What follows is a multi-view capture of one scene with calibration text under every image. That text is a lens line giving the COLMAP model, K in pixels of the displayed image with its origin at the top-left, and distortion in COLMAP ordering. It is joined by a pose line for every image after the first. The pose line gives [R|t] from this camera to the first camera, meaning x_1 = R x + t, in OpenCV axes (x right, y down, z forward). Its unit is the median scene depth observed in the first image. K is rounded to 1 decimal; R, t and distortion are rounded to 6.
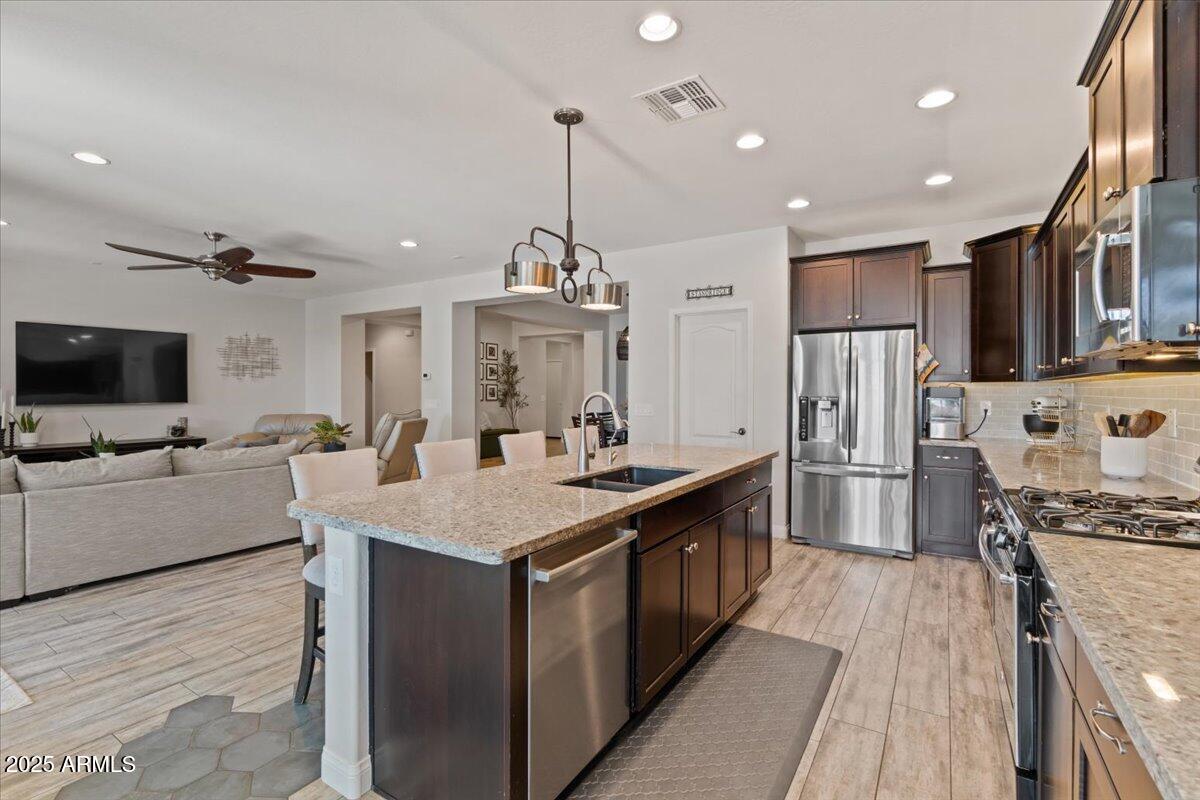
lens RADIAL K [[557.0, 0, 604.8], [0, 557.0, 379.5], [0, 0, 1]] dist [0.005484, 0.004138]
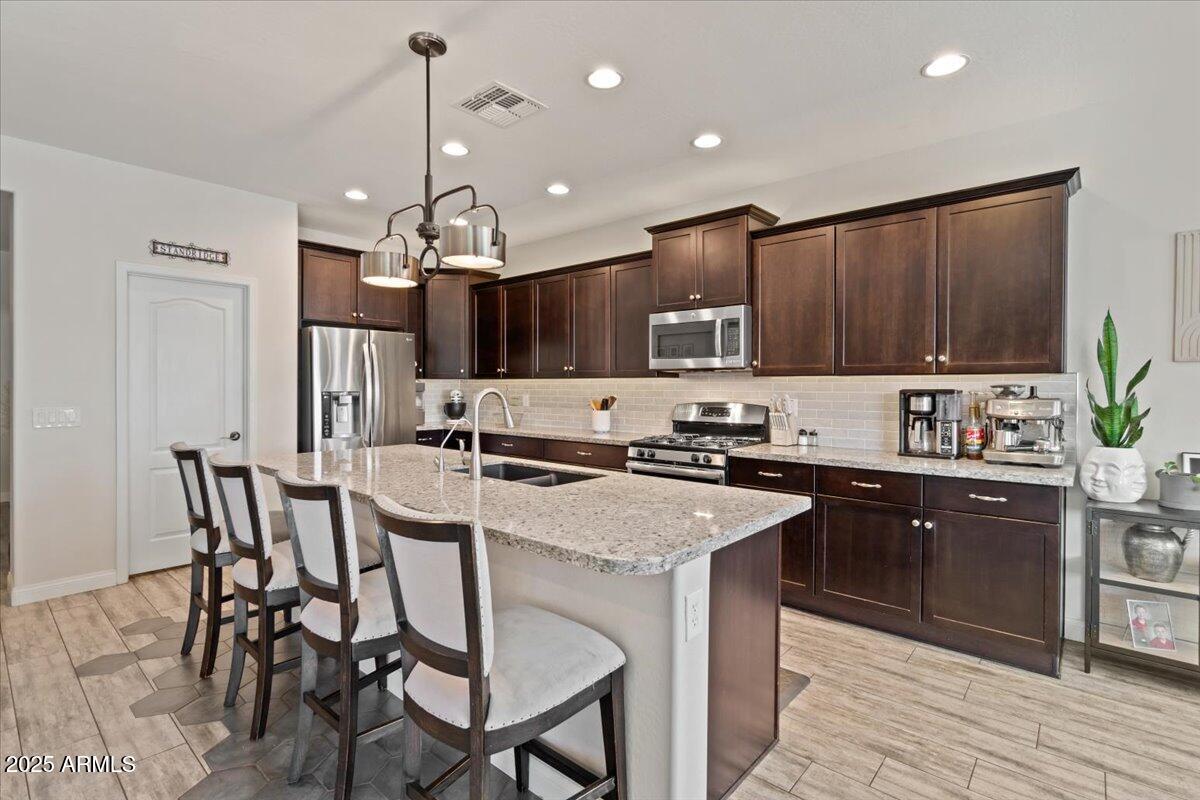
lens RADIAL K [[557.0, 0, 580.3], [0, 557.0, 400.6], [0, 0, 1]] dist [0.005484, 0.004138]
pose [[0.158455, -0.026625, 0.987007, -0.479912], [-0.023656, 0.999247, 0.030753, 0.005320], [-0.987083, -0.028221, 0.157706, 0.374694]]
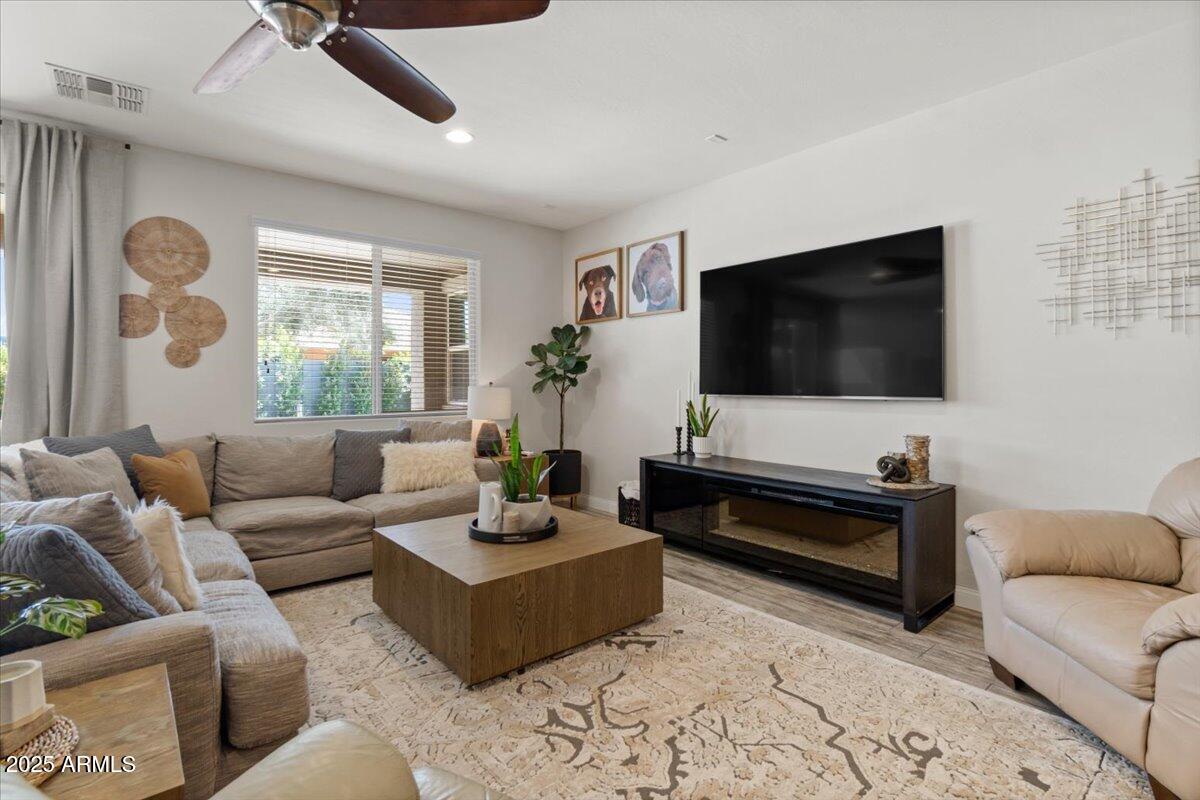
lens RADIAL K [[557.0, 0, 597.4], [0, 557.0, 376.0], [0, 0, 1]] dist [0.005484, 0.004138]
pose [[-0.303364, -0.011699, -0.952803, -0.425078], [0.019298, 0.999644, -0.018418, 0.041328], [0.952679, -0.023974, -0.303030, 1.304657]]
